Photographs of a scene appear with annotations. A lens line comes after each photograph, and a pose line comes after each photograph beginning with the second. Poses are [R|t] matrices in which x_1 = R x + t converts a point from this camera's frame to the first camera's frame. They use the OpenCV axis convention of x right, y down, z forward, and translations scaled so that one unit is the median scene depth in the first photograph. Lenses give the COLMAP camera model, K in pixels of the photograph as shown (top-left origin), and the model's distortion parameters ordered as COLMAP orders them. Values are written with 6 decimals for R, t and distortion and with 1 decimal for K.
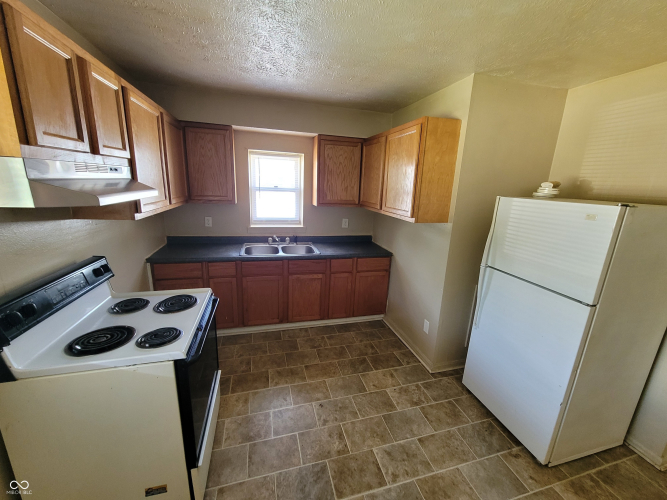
lens RADIAL K [[273.9, 0, 336.5], [0, 273.9, 251.8], [0, 0, 1]] dist [0.008168, 0.000018]
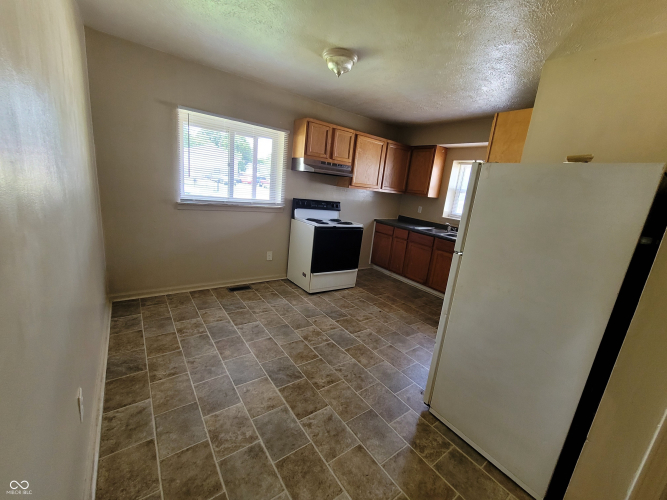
lens RADIAL K [[273.9, 0, 338.0], [0, 273.9, 249.9], [0, 0, 1]] dist [0.008168, 0.000018]
pose [[0.352937, 0.212467, -0.911204, 1.079216], [-0.319923, 0.942581, 0.095867, 0.138400], [0.879252, 0.257681, 0.400644, 0.060936]]
